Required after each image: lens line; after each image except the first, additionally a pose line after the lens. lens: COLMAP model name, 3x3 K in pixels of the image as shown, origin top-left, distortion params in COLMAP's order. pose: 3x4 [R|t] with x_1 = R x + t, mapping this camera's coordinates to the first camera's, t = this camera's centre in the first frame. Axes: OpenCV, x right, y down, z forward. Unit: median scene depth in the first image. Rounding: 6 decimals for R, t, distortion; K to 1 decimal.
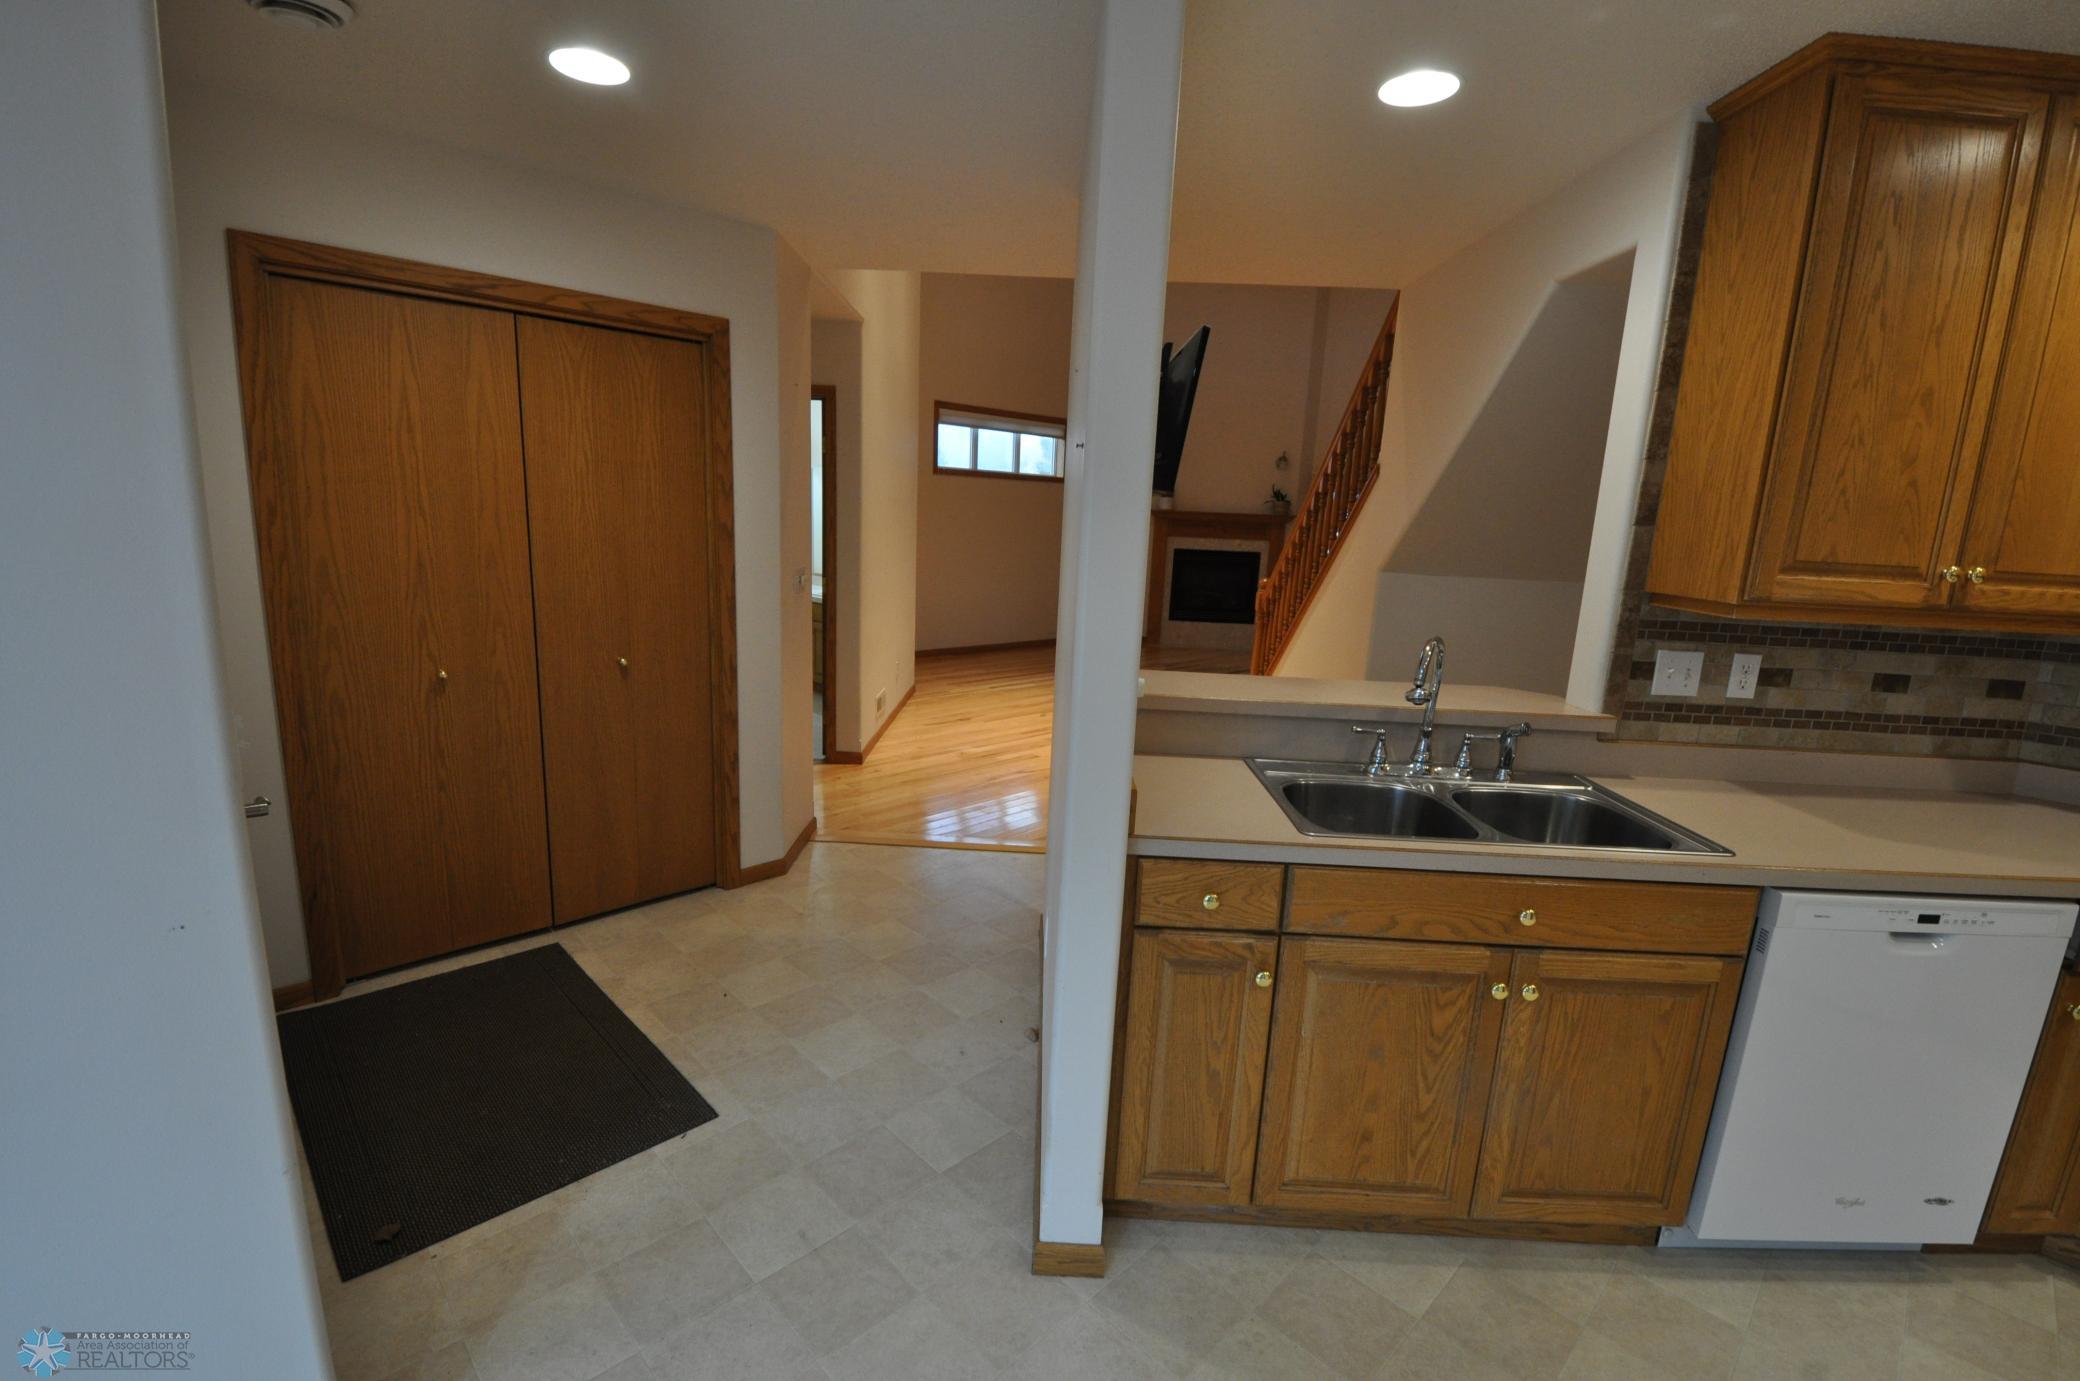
lens RADIAL K [[908.2, 0, 1024.8], [0, 908.2, 694.9], [0, 0, 1]] dist [0.023203, -0.024883]
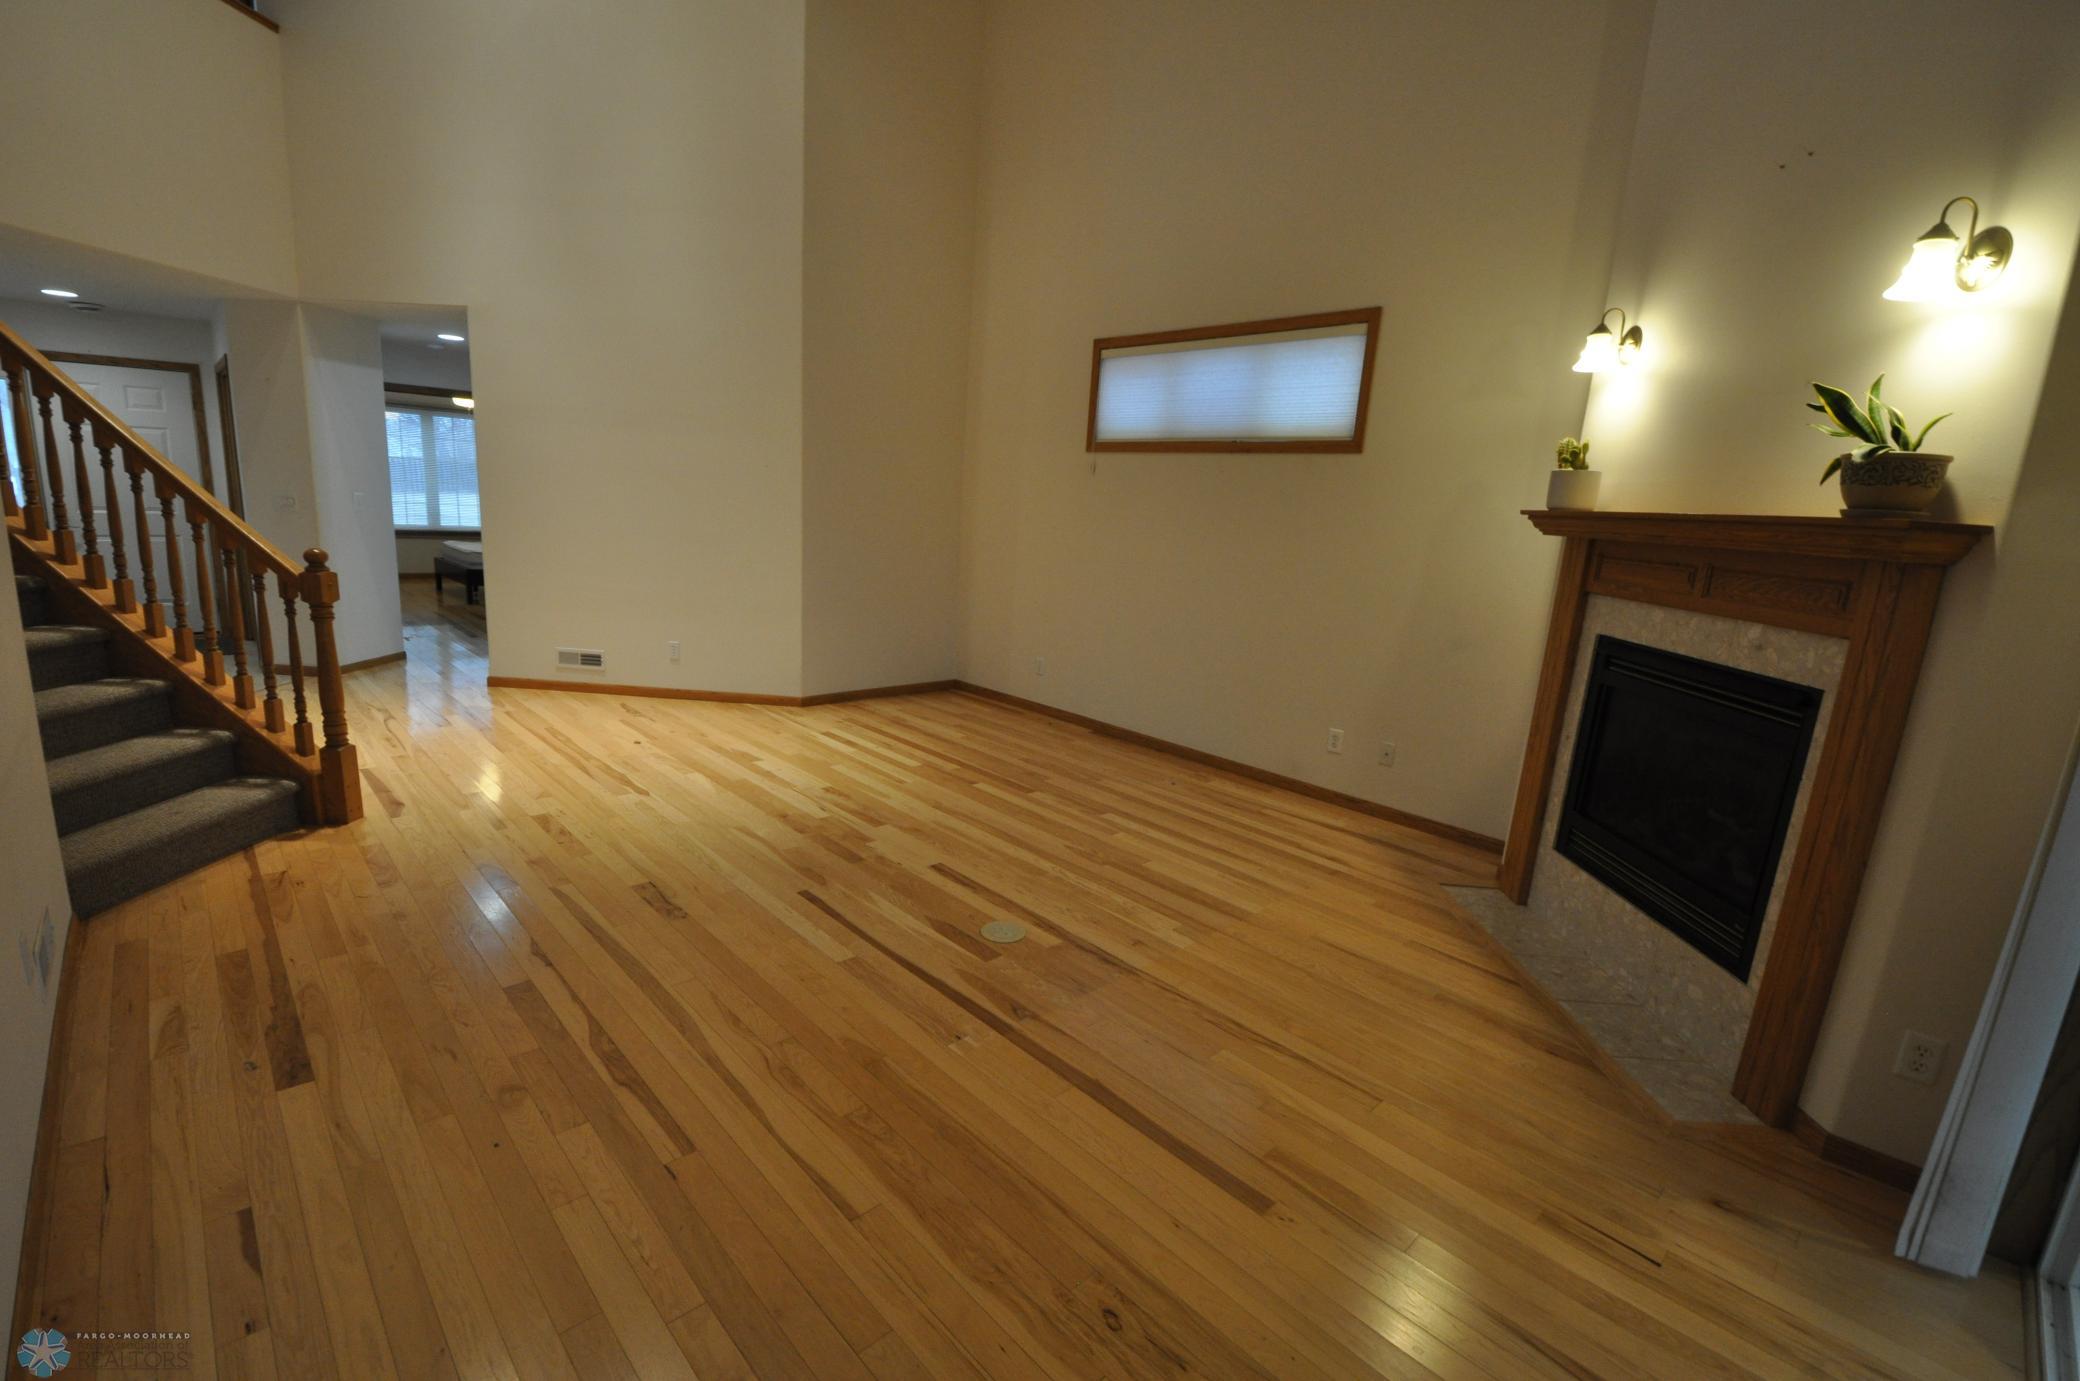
lens RADIAL K [[908.2, 0, 1024.8], [0, 908.2, 694.9], [0, 0, 1]] dist [0.023203, -0.024883]
pose [[-0.011624, 0.171347, -0.985142, 0.553502], [-0.257028, 0.951593, 0.168545, -0.164976], [0.966334, 0.255168, 0.032980, 0.926769]]
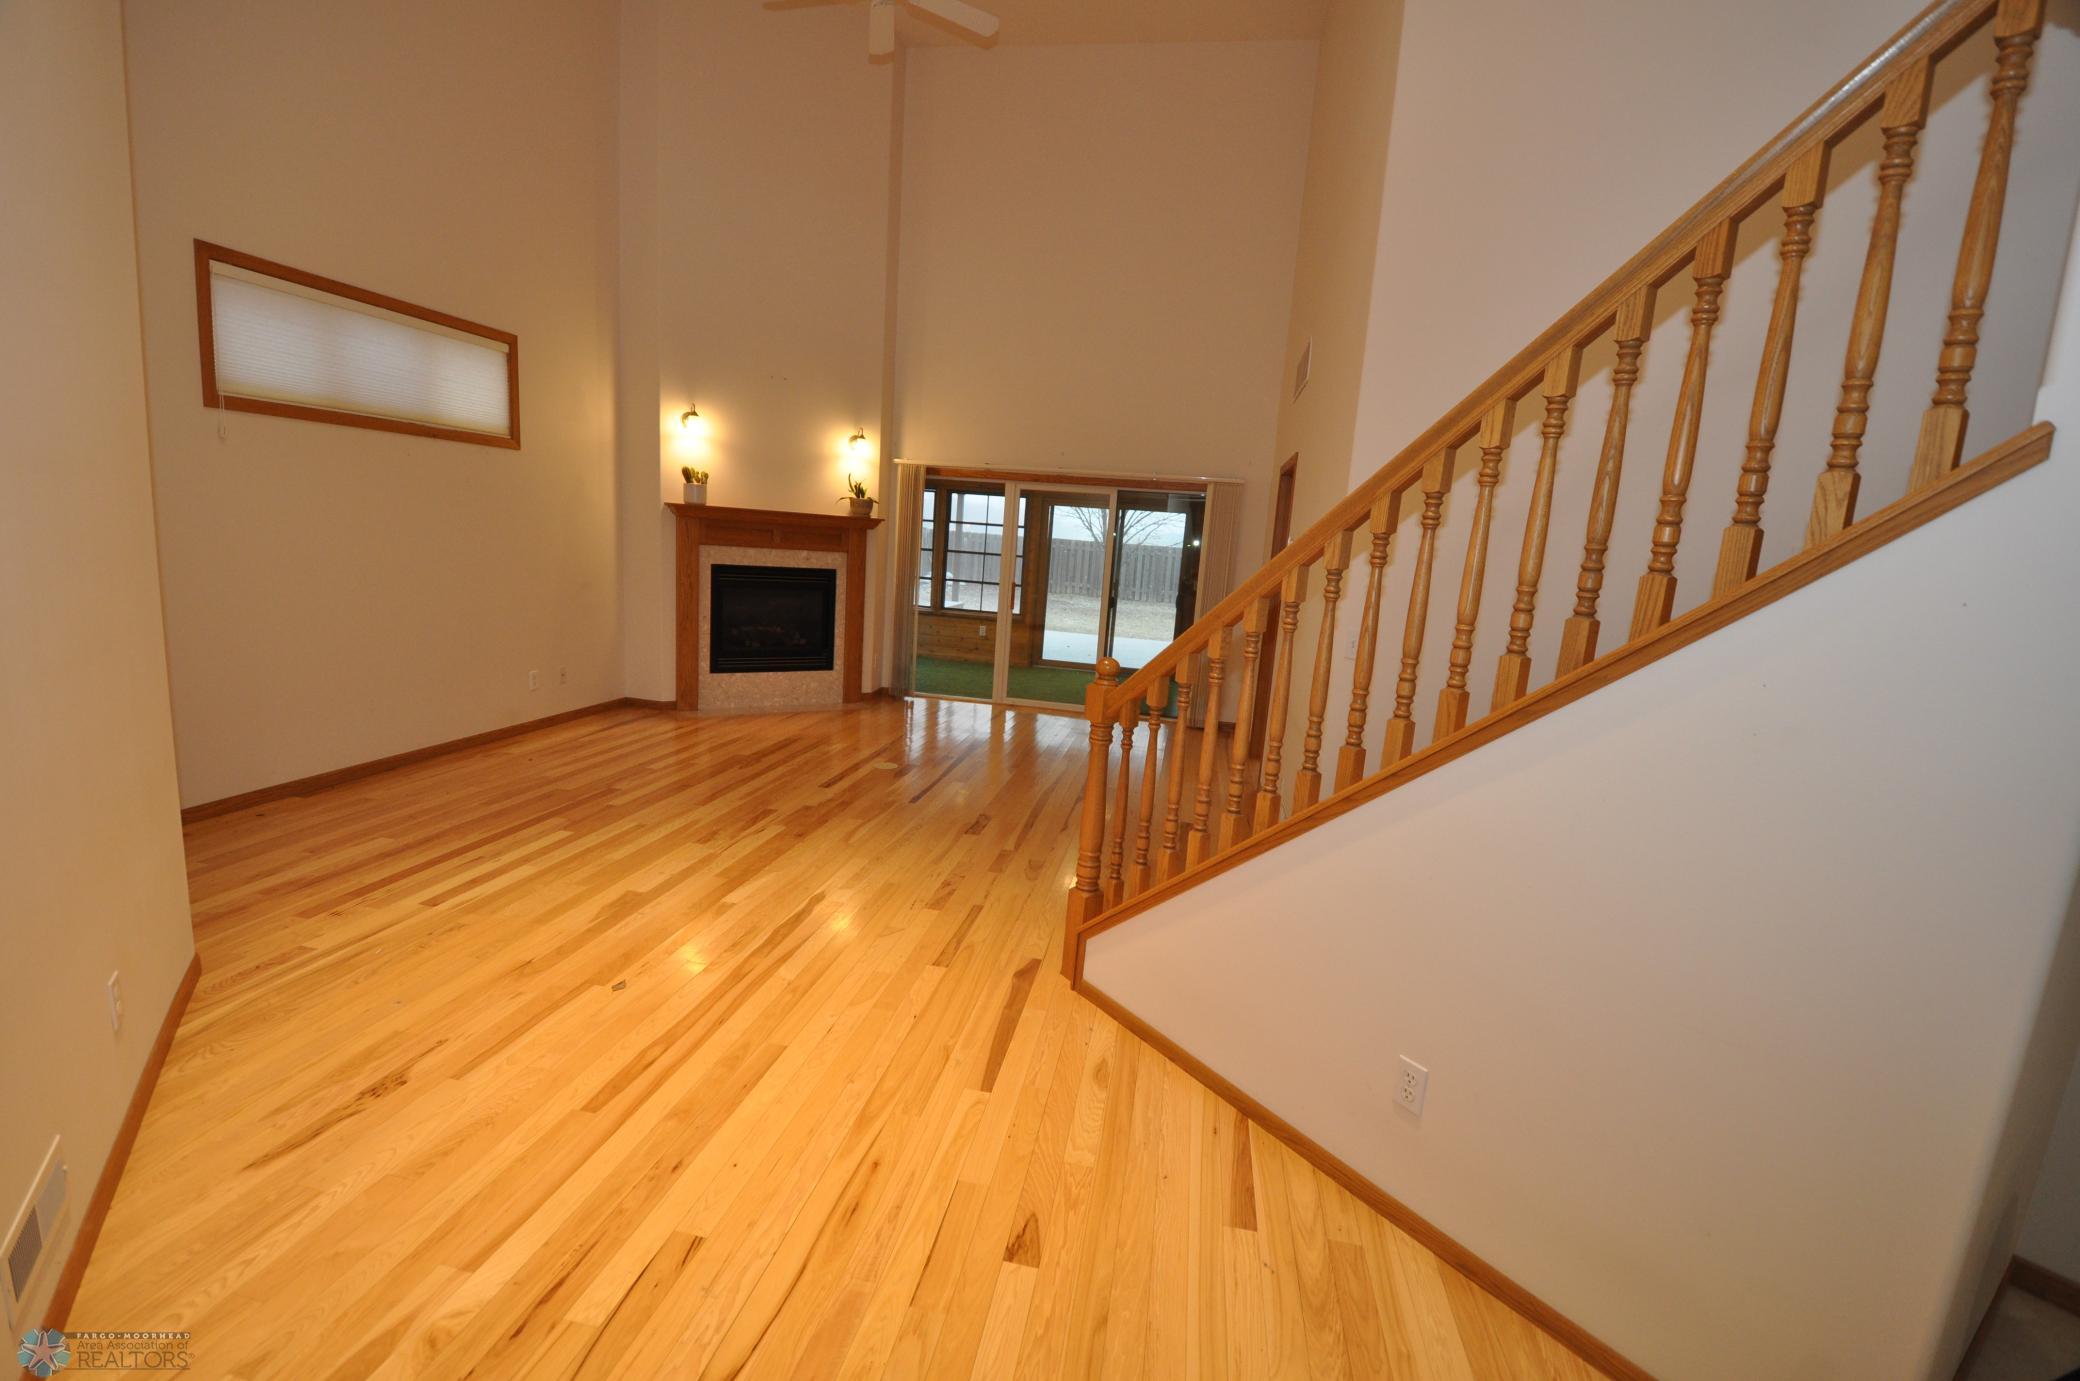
lens RADIAL K [[908.2, 0, 1024.8], [0, 908.2, 694.9], [0, 0, 1]] dist [0.023203, -0.024883]
pose [[0.815786, -0.084903, 0.572088, -0.038053], [0.080369, 0.996211, 0.033241, -0.082107], [-0.572742, 0.018860, 0.819518, 0.391860]]
